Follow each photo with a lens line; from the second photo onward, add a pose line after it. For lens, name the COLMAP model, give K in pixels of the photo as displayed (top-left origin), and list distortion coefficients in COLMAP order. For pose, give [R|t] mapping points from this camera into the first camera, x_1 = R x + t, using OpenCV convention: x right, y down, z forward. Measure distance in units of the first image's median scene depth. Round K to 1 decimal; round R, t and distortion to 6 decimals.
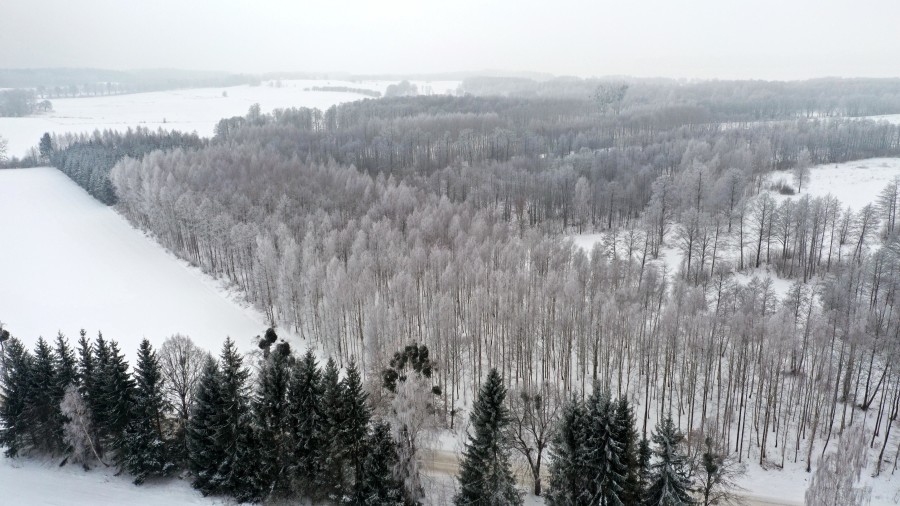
lens RADIAL K [[705.6, 0, 450.6], [0, 705.6, 251.9], [0, 0, 1]] dist [-0.000009, 0.002428]
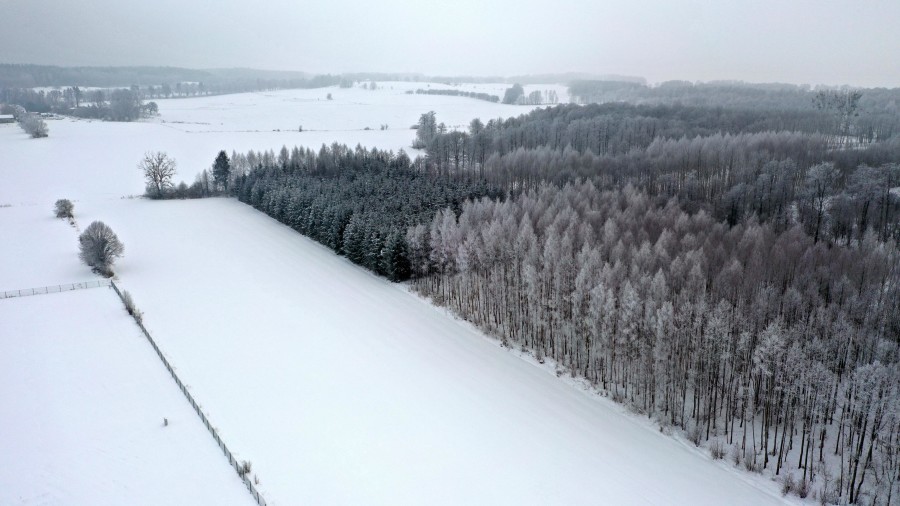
lens RADIAL K [[705.6, 0, 449.5], [0, 705.6, 253.9], [0, 0, 1]] dist [-0.000009, 0.002428]
pose [[0.998037, 0.025122, -0.057373, -0.166923], [-0.025154, 0.999684, 0.000163, -0.038358], [0.057359, 0.001280, 0.998353, 0.155345]]
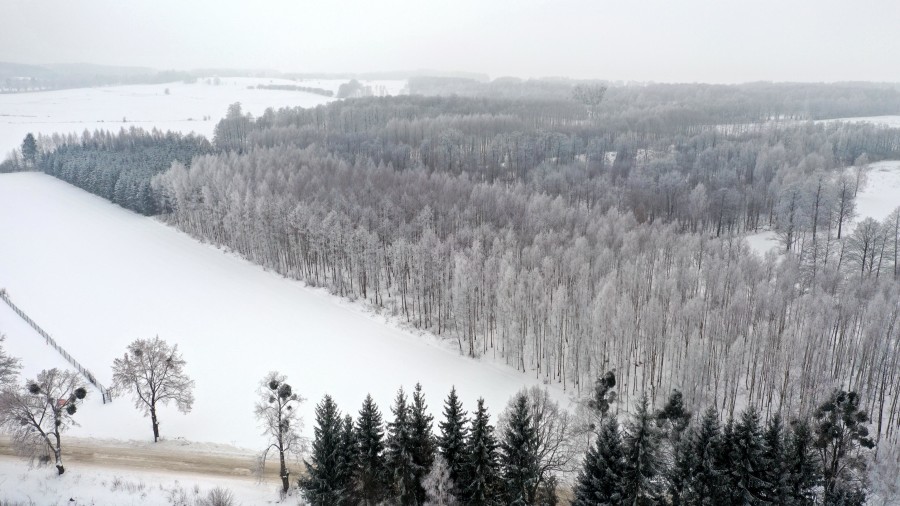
lens RADIAL K [[705.6, 0, 450.9], [0, 705.6, 252.6], [0, 0, 1]] dist [-0.000009, 0.002428]
pose [[0.993113, -0.016041, 0.116059, -0.086335], [0.015903, 0.999871, 0.002111, -0.006288], [-0.116078, -0.000251, 0.993240, 0.028212]]
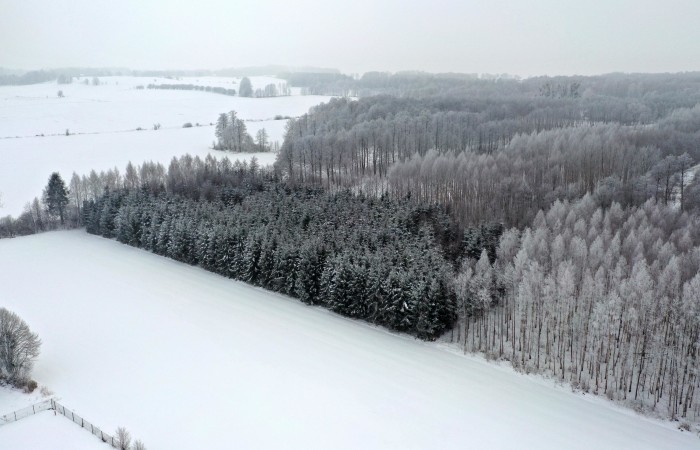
lens RADIAL K [[626.7, 0, 346.6], [0, 626.7, 226.4], [0, 0, 1]] dist [0.006430, -0.000217]
pose [[0.968108, -0.061712, 0.242813, -0.269696], [0.061907, 0.998059, 0.006836, -0.064469], [-0.242763, 0.008414, 0.970049, 0.239581]]
